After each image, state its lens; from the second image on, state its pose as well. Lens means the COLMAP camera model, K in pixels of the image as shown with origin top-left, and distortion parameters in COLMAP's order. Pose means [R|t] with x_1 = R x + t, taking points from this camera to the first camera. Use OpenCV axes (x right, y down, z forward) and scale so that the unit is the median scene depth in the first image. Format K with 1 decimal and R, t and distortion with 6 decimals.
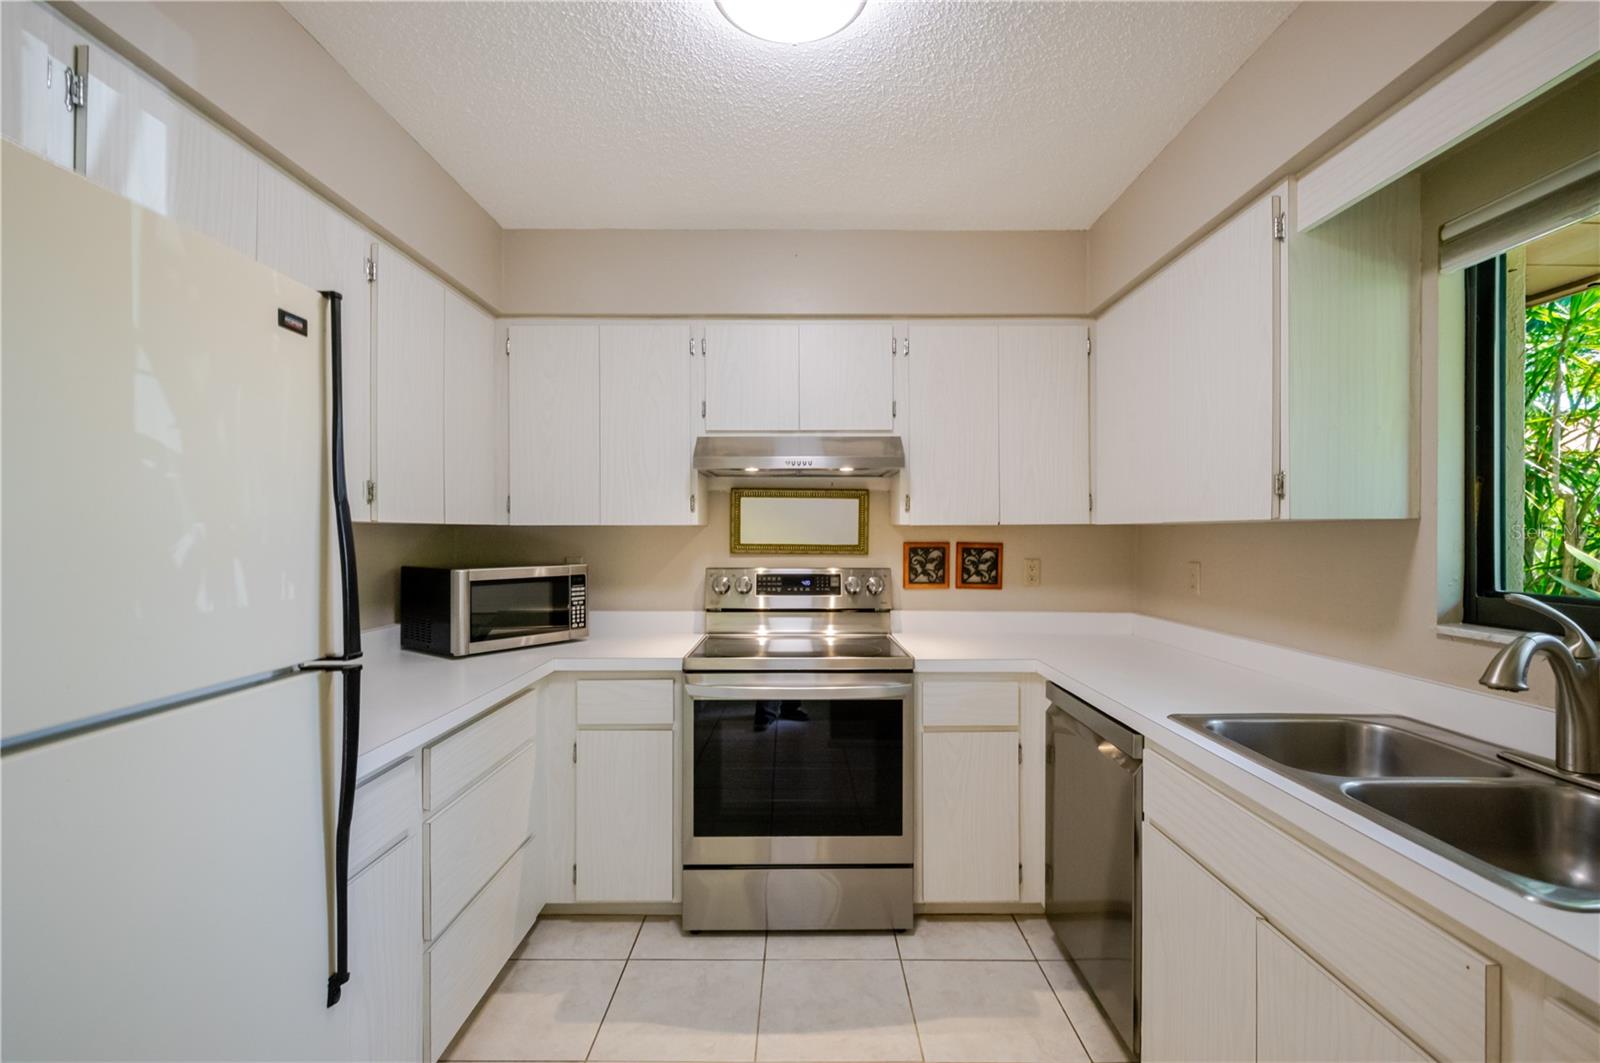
lens RADIAL K [[714.0, 0, 800.0], [0, 714.0, 531.5], [0, 0, 1]] dist [0.000062, -0.000081]
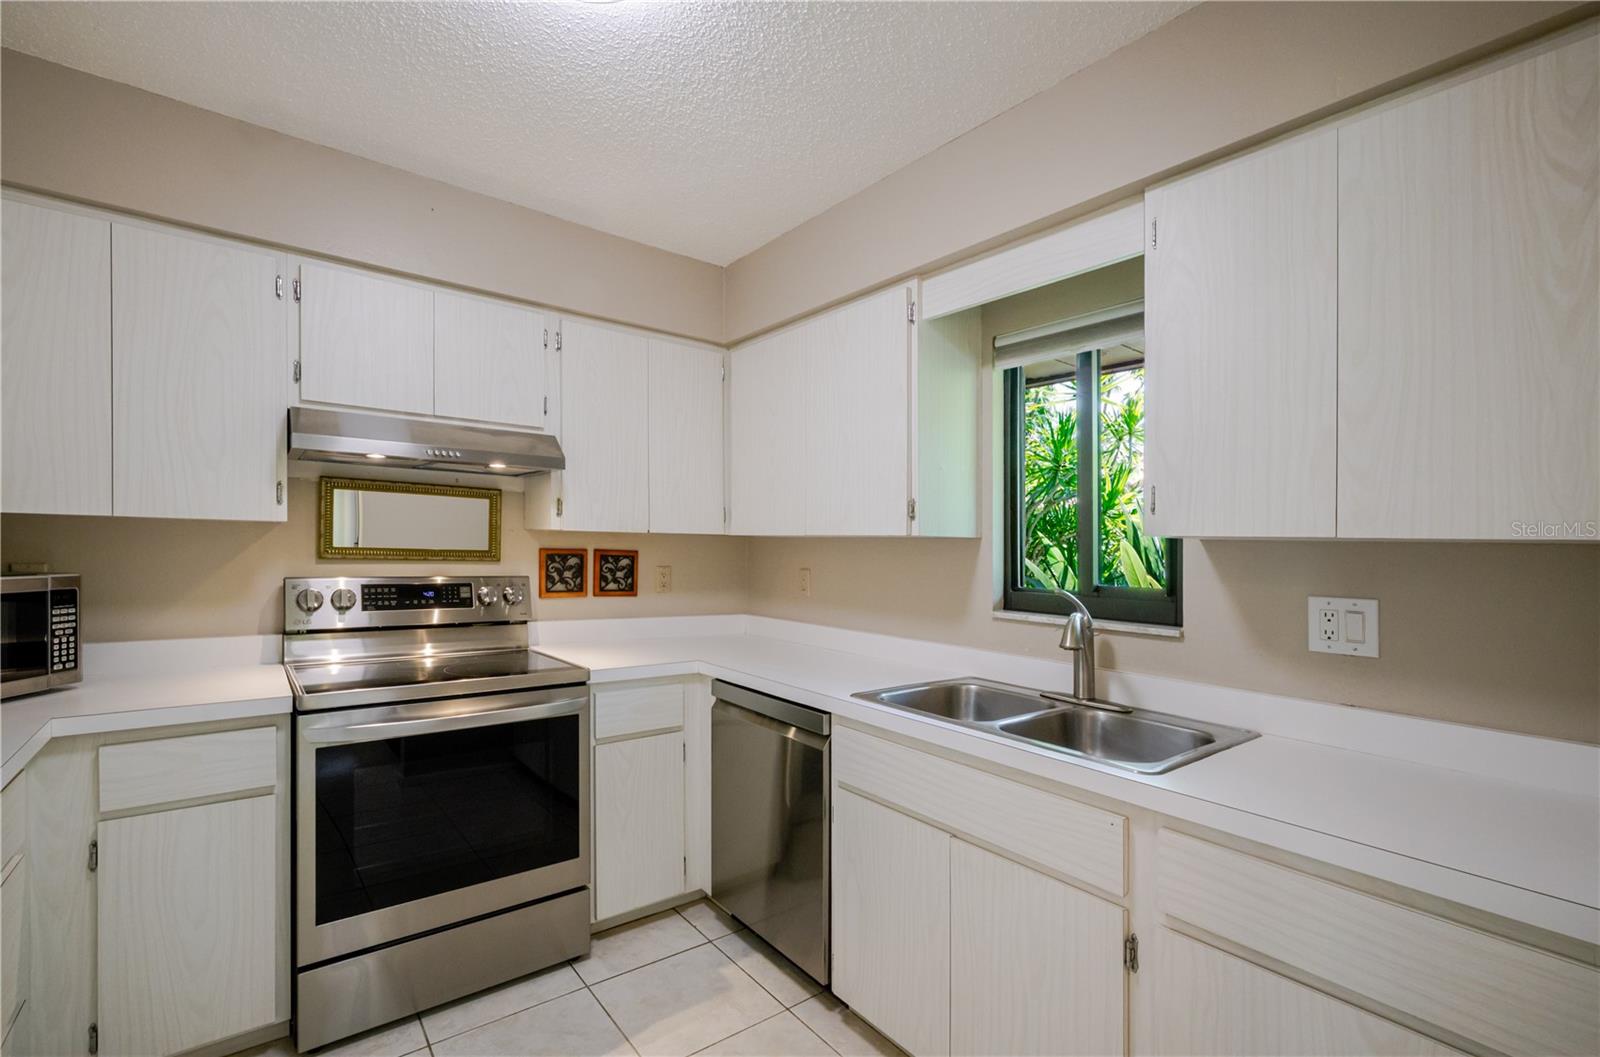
lens RADIAL K [[718.4, 0, 799.6], [0, 718.4, 536.8], [0, 0, 1]] dist [0.000512, -0.000101]
pose [[0.786257, 0.025990, 0.617352, -0.186832], [-0.023592, 0.999649, -0.012038, 0.003611], [-0.617449, -0.005099, 0.786595, 0.056799]]
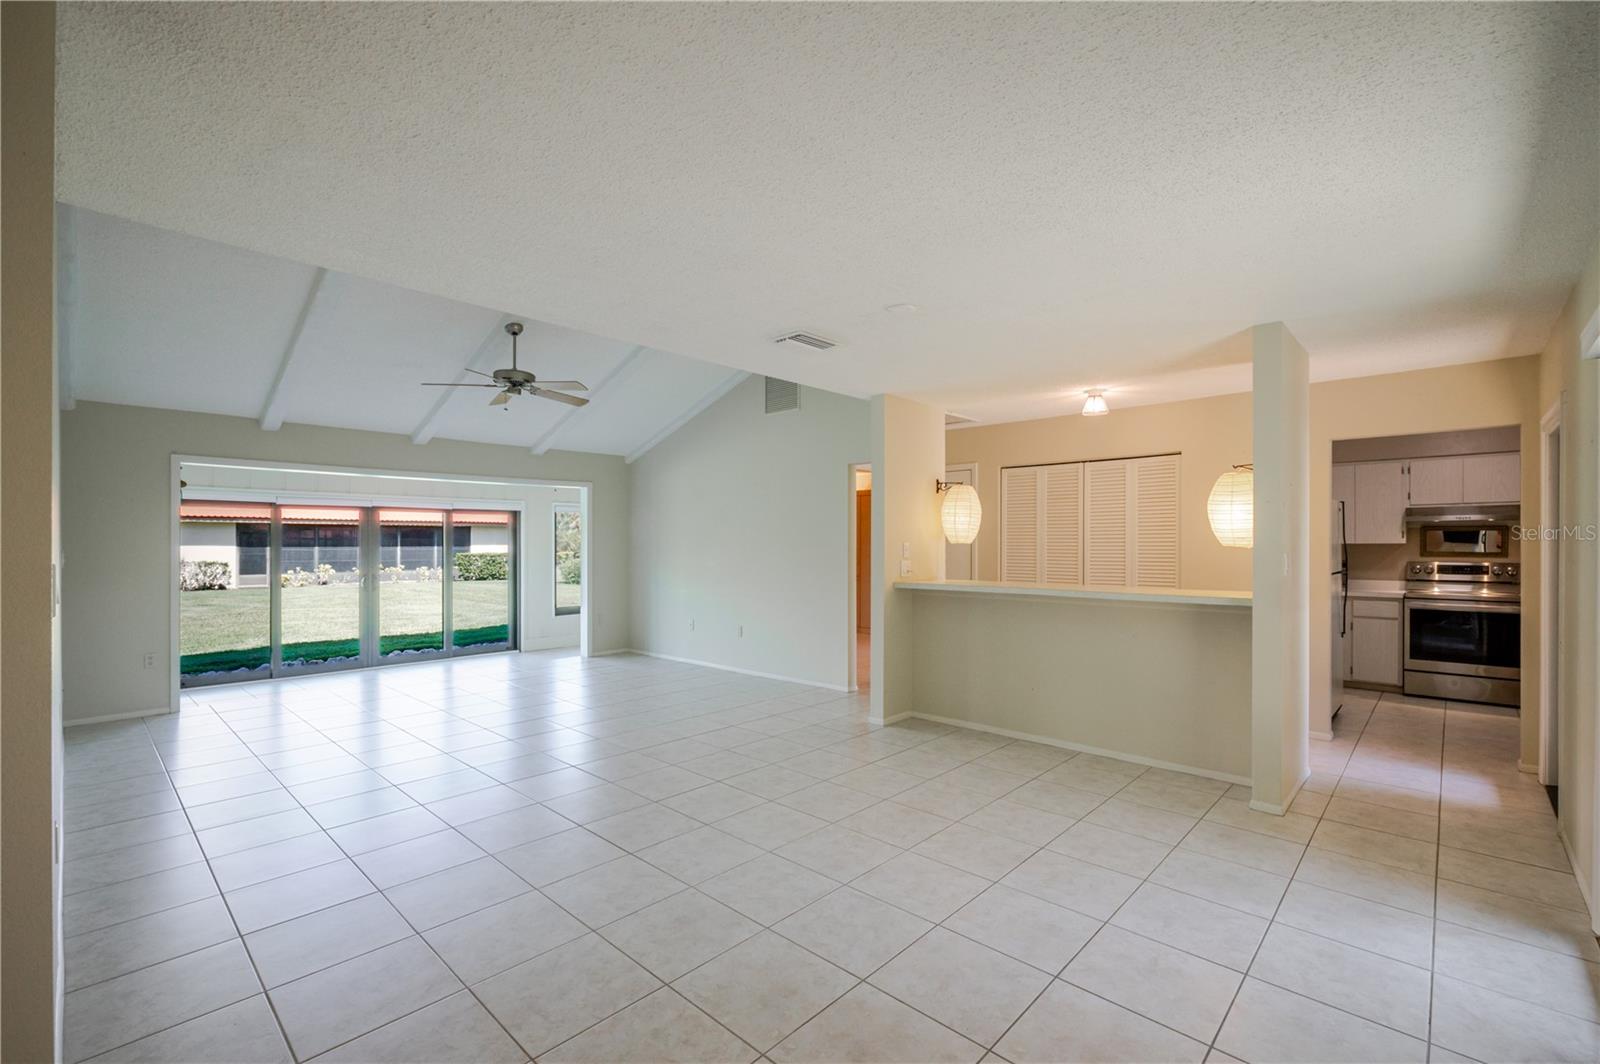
lens RADIAL K [[694.2, 0, 794.2], [0, 694.2, 537.4], [0, 0, 1]] dist [0.002567, 0.000219]
pose [[0.719663, -0.003932, -0.694312, 0.005182], [-0.002376, 0.999964, -0.008126, -0.004430], [0.694319, 0.007498, 0.719628, -2.123471]]
